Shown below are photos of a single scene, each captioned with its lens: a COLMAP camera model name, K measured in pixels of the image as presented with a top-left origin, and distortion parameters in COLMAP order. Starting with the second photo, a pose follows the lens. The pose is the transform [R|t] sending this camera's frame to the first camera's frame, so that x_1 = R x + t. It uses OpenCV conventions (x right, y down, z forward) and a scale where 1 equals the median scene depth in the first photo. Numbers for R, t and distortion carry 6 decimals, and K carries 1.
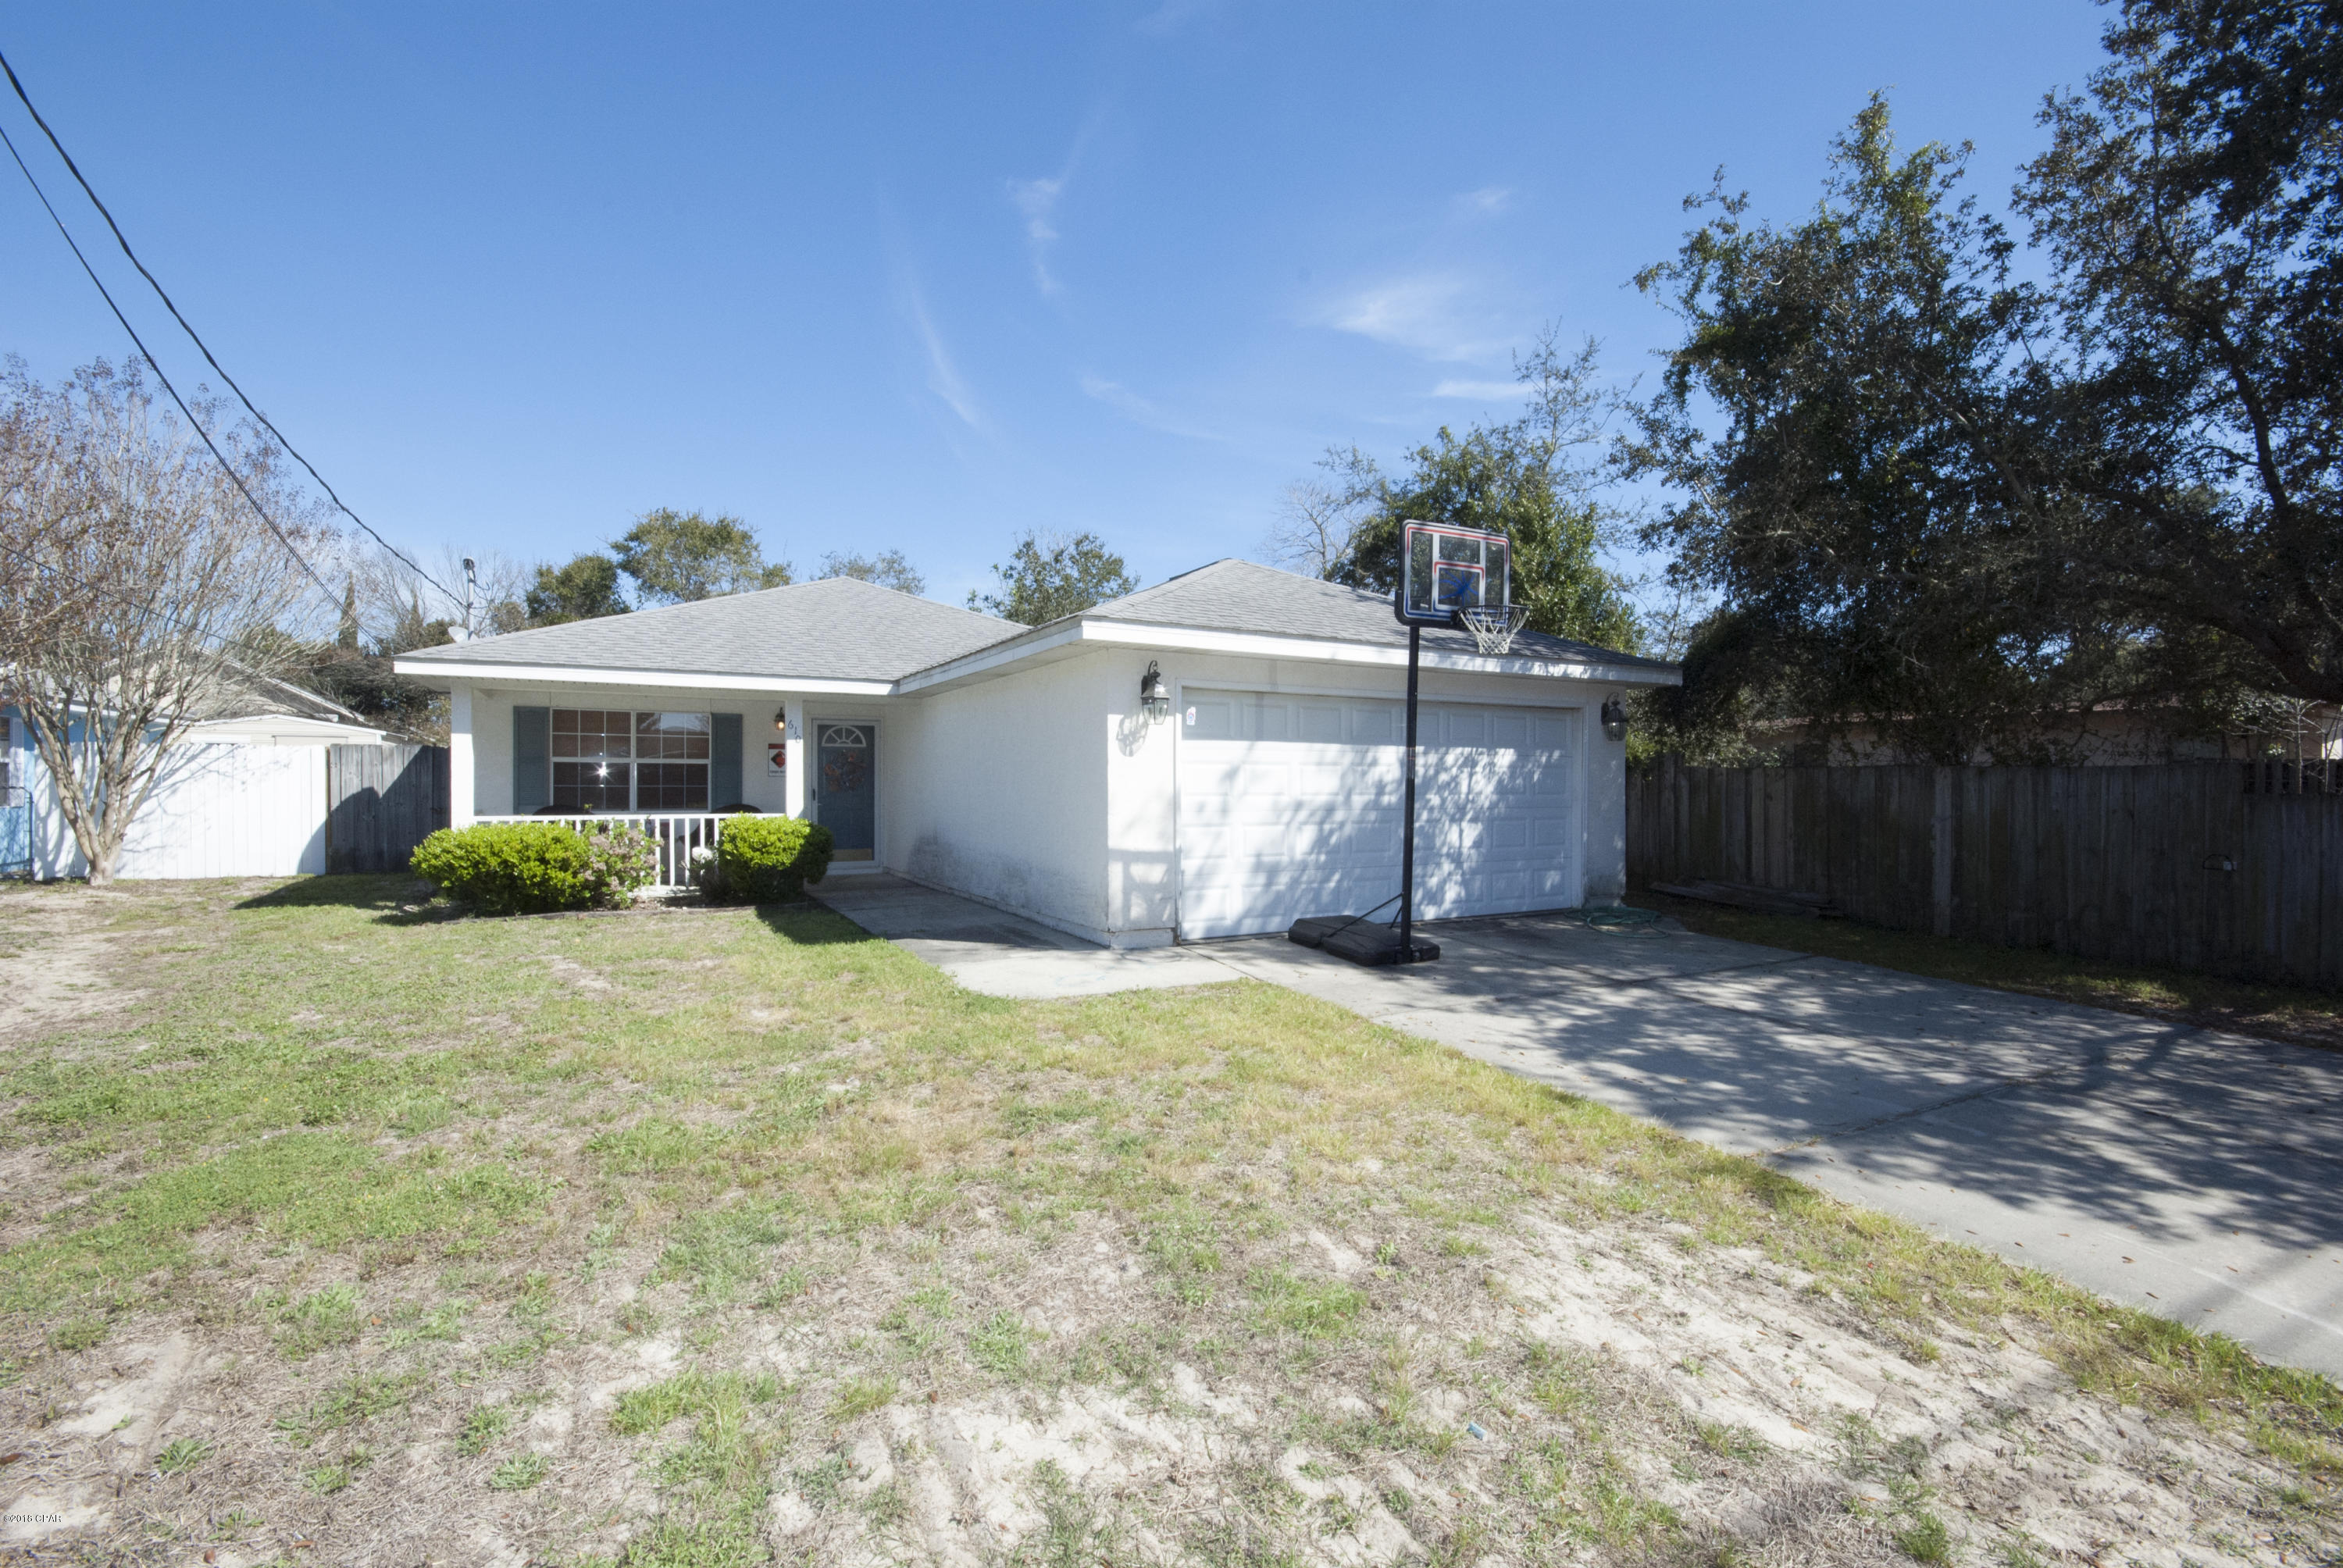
lens RADIAL K [[1032.1, 0, 1159.3], [0, 1032.1, 790.1], [0, 0, 1]] dist [0.007599, -0.010175]
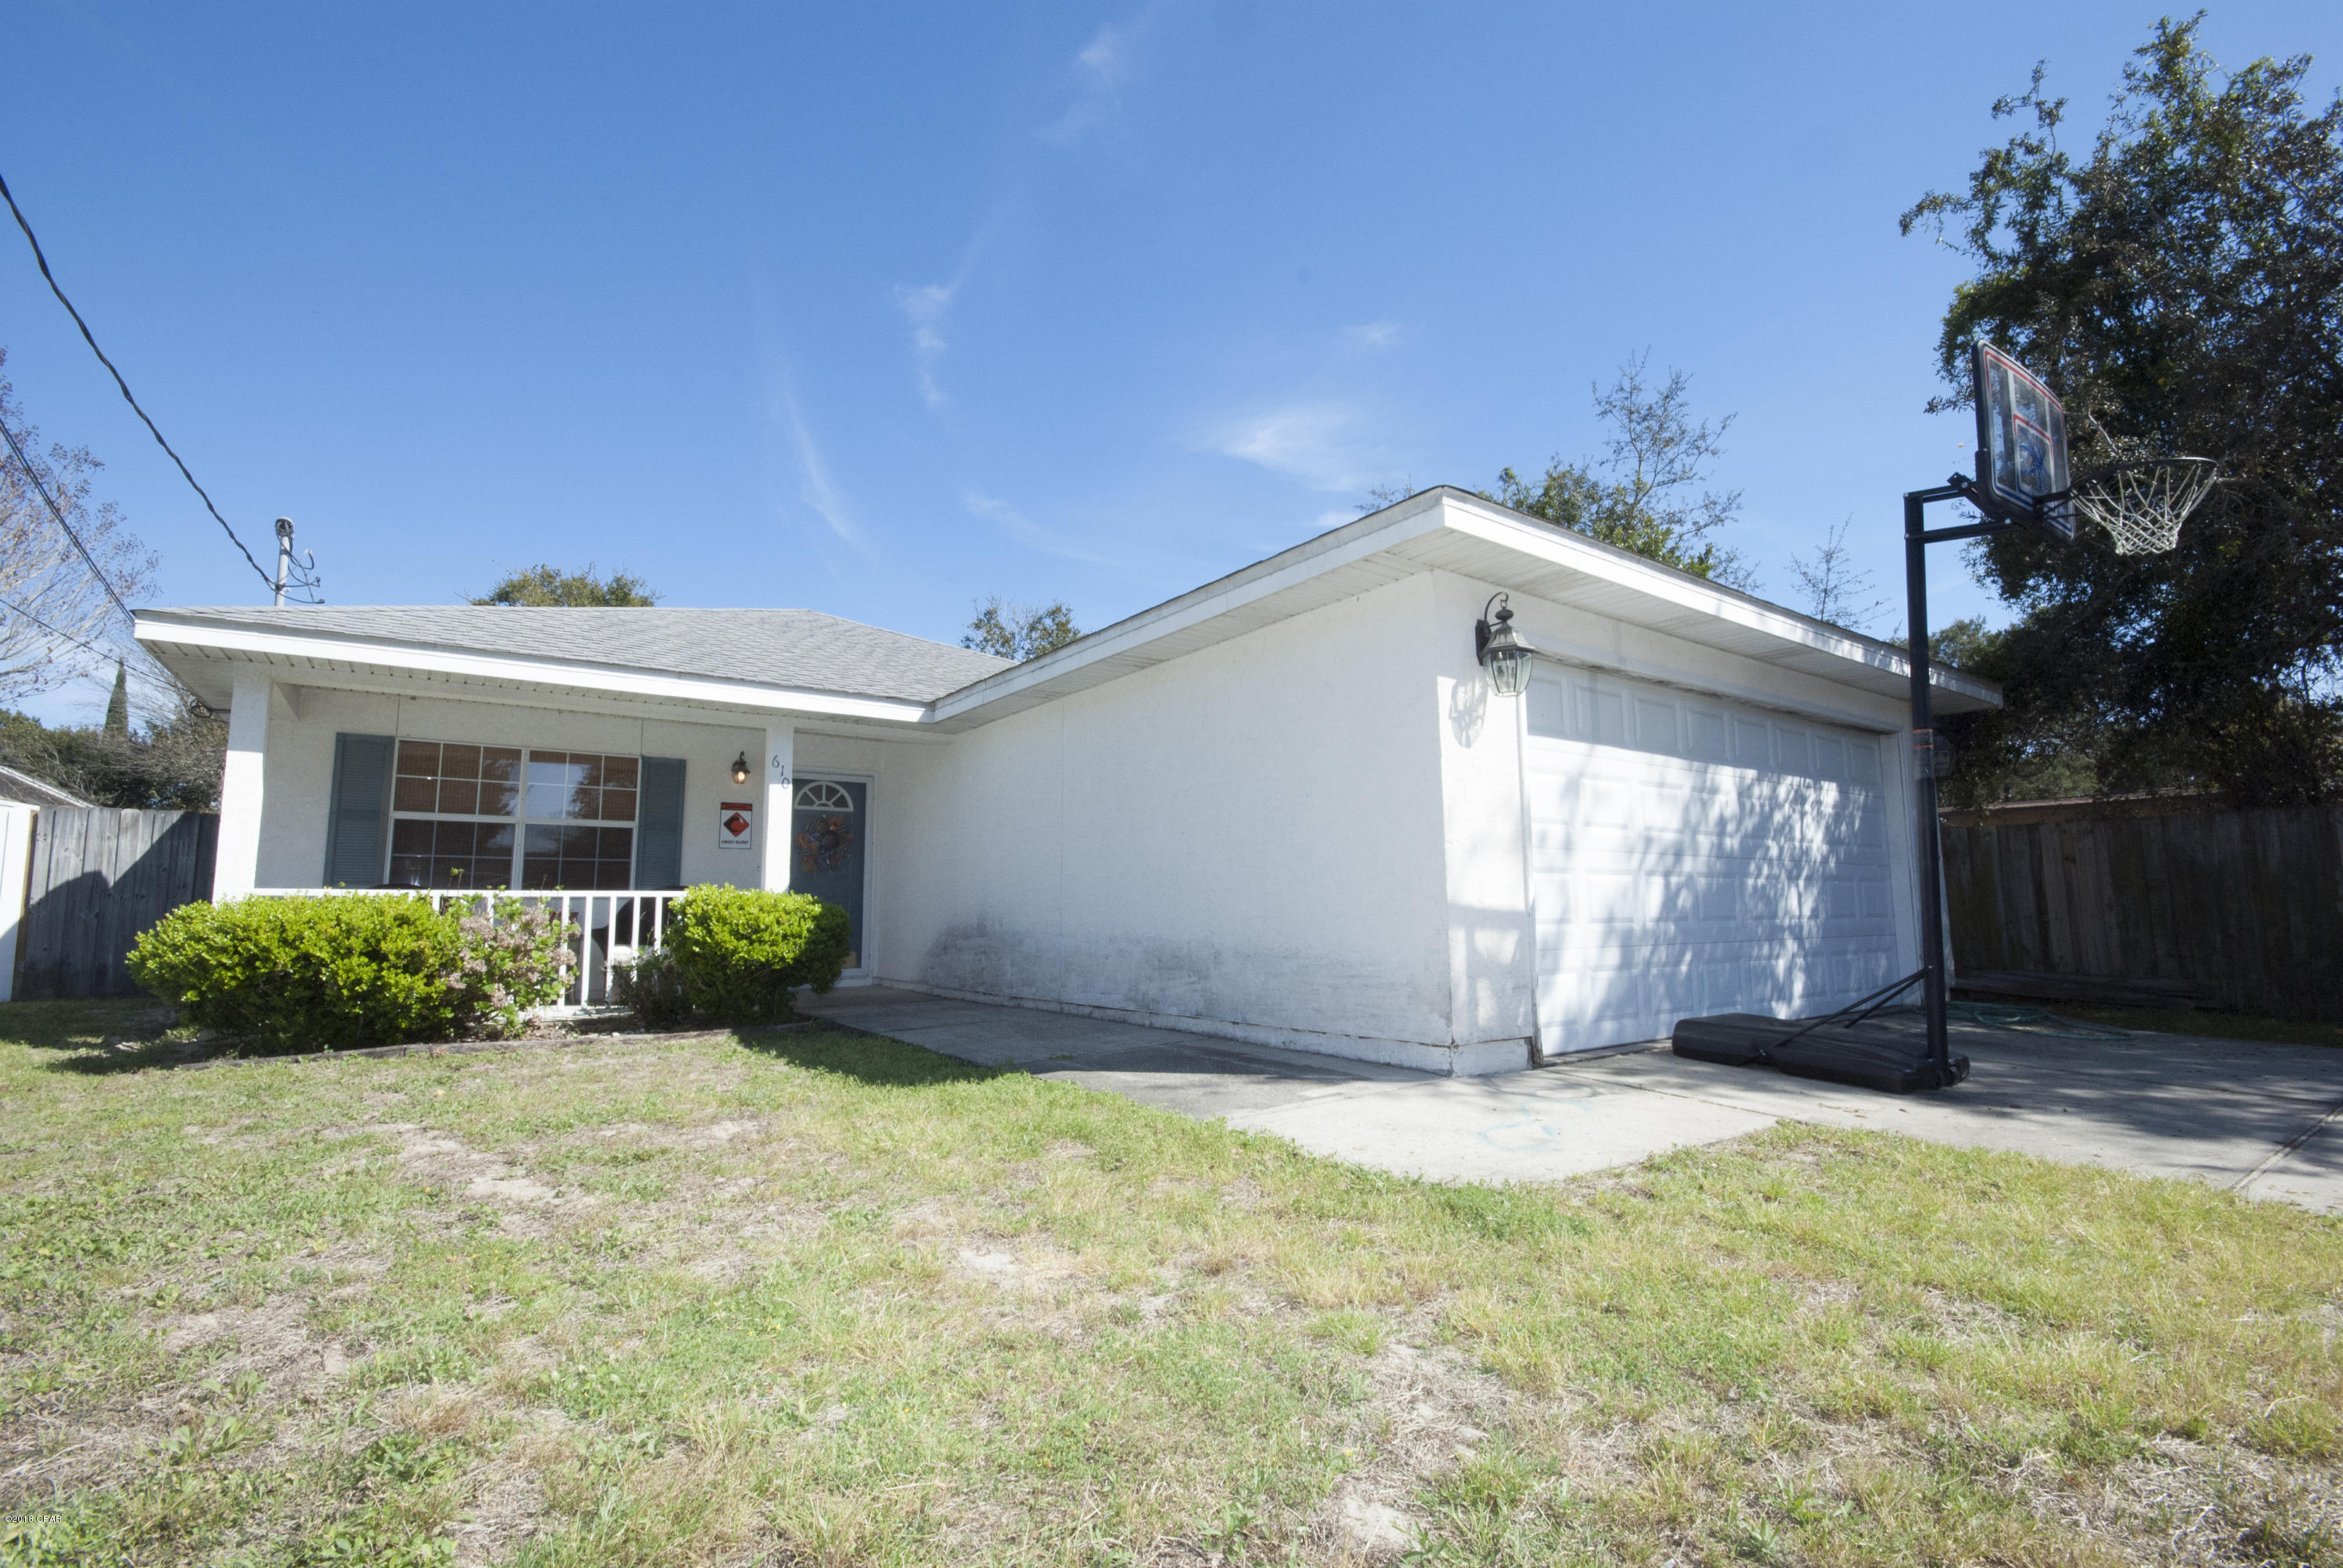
lens RADIAL K [[1032.1, 0, 1165.4], [0, 1032.1, 788.3], [0, 0, 1]] dist [0.007599, -0.010175]
pose [[0.991581, 0.006829, 0.129306, -0.224840], [0.009734, 0.991852, -0.127026, 0.052492], [-0.129120, 0.127215, 0.983435, 0.348278]]
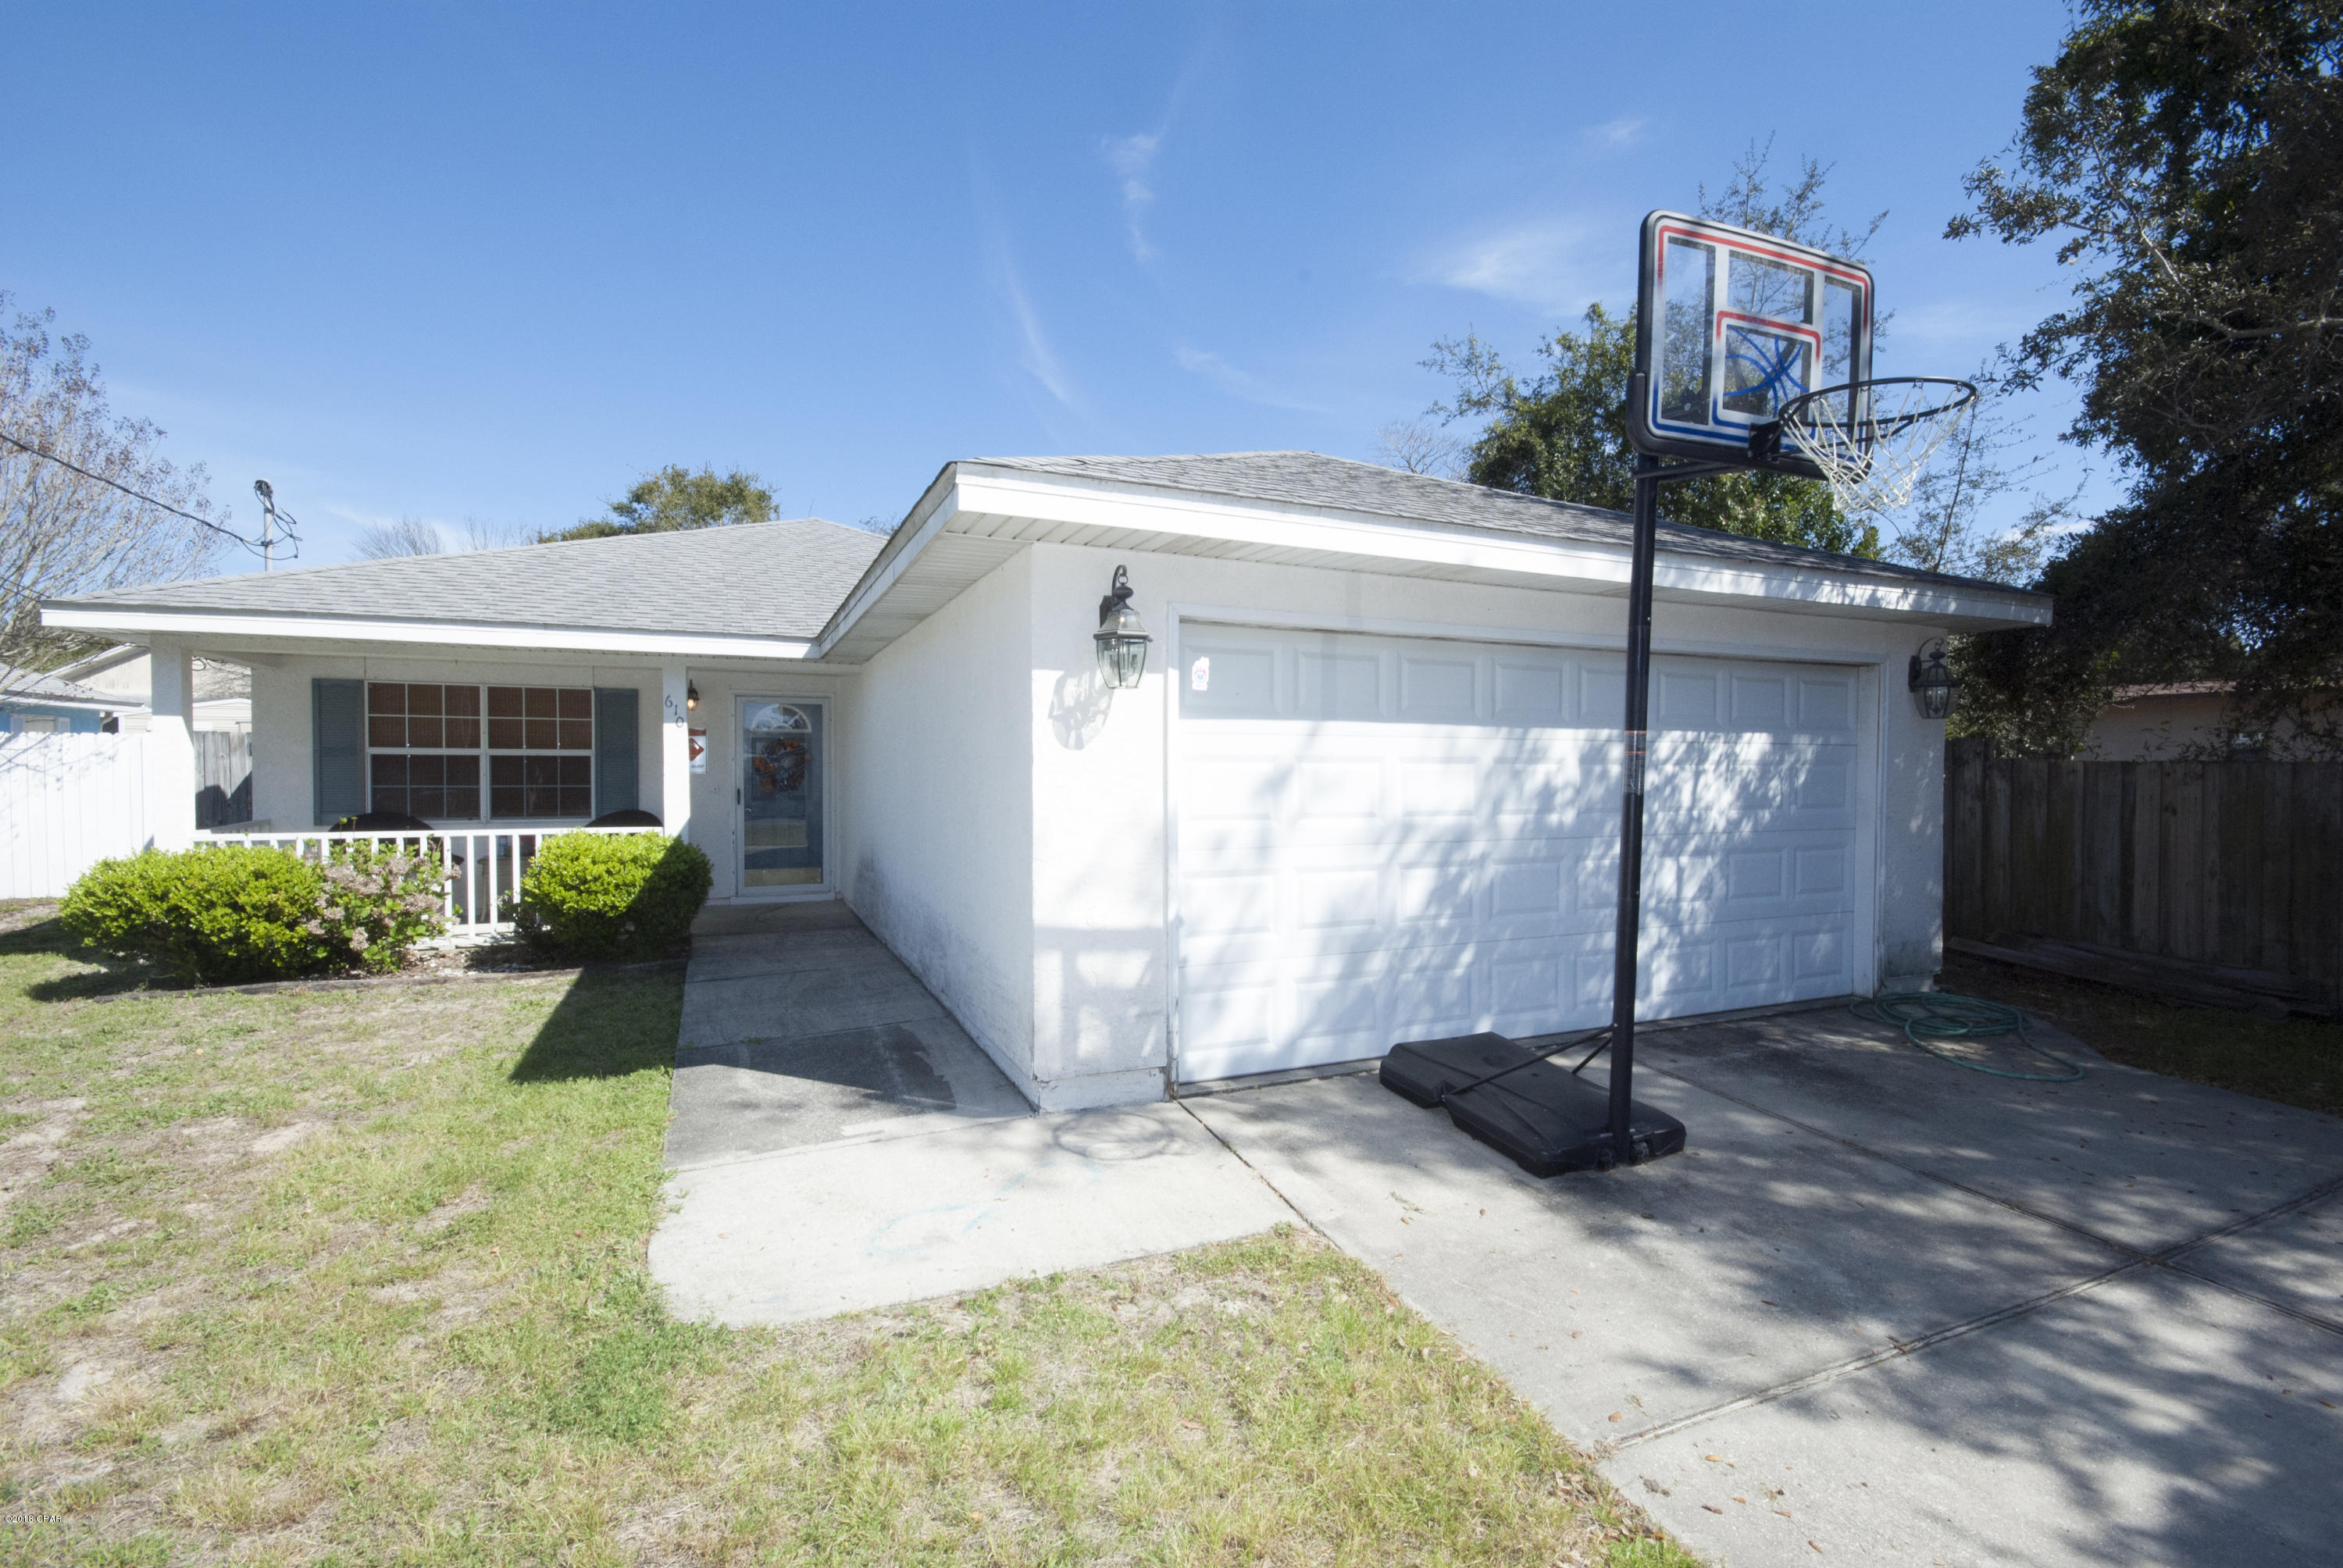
lens RADIAL K [[1032.1, 0, 1181.2], [0, 1032.1, 790.0], [0, 0, 1]] dist [0.007599, -0.010175]
pose [[0.997124, 0.002074, -0.075761, 0.051895], [-0.000908, 0.999881, 0.015425, -0.016191], [0.075784, -0.015312, 0.997007, 0.385386]]
